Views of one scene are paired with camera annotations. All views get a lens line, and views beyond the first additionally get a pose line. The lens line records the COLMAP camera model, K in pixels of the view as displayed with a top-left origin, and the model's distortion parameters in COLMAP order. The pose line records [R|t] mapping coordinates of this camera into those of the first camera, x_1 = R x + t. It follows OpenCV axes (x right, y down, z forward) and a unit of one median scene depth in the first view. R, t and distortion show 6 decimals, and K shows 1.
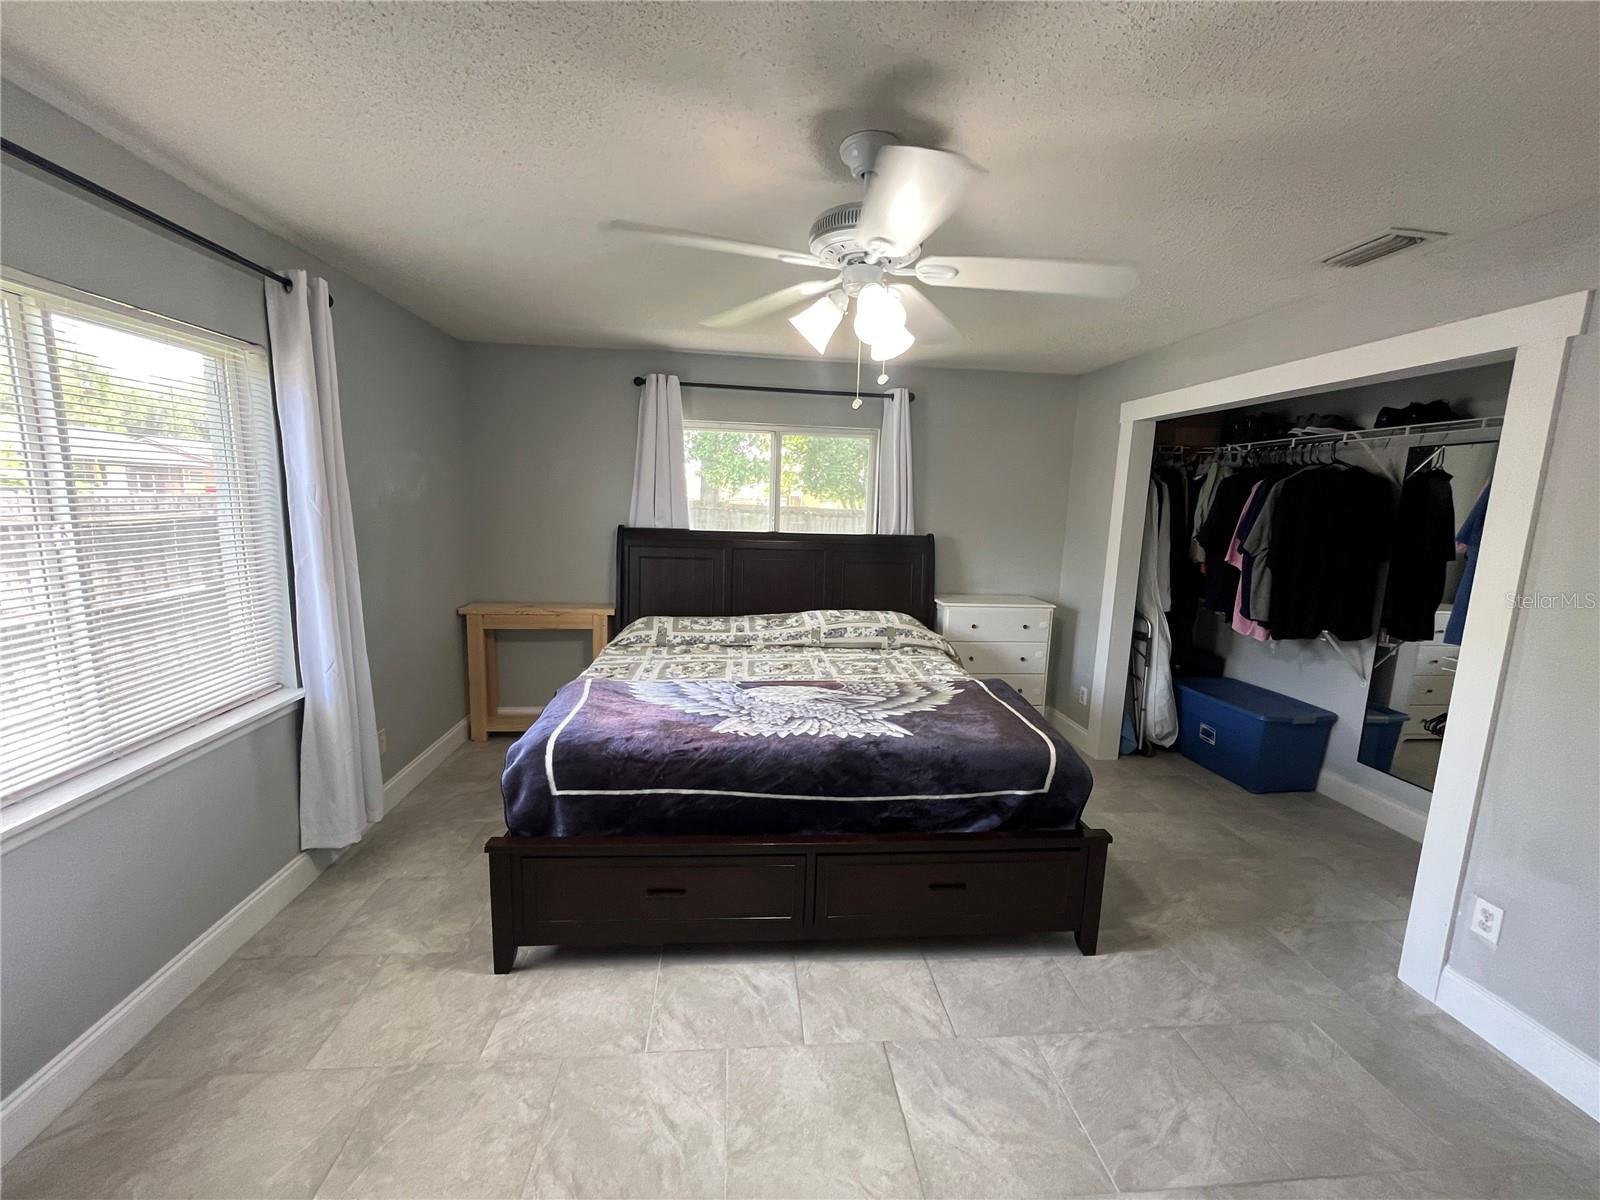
lens RADIAL K [[645.9, 0, 799.2], [0, 645.9, 598.9], [0, 0, 1]] dist [-0.000939, -0.000227]
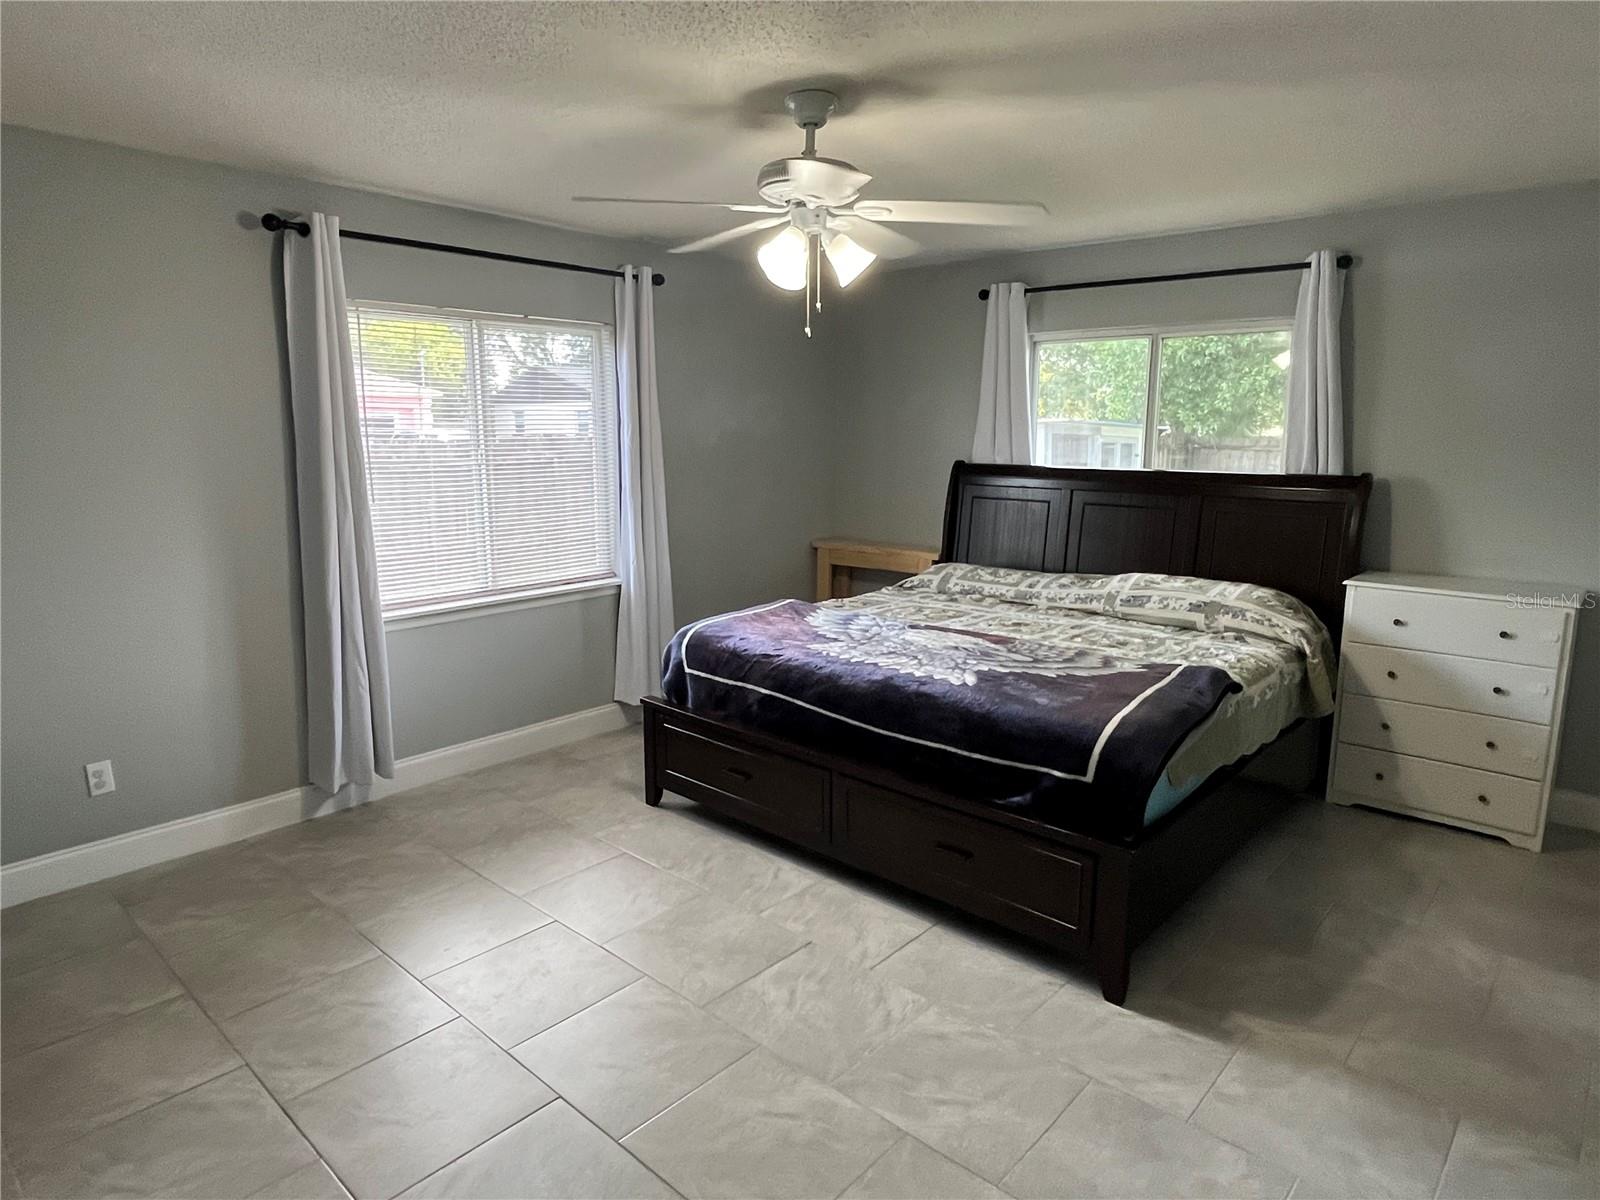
lens RADIAL K [[940.8, 0, 800.9], [0, 940.8, 597.1], [0, 0, 1]] dist [-0.001498, -0.000314]
pose [[0.676419, 0.101668, -0.729466, 0.846838], [-0.094590, 0.994216, 0.050857, 0.042210], [0.730418, 0.034599, 0.682124, -0.047646]]
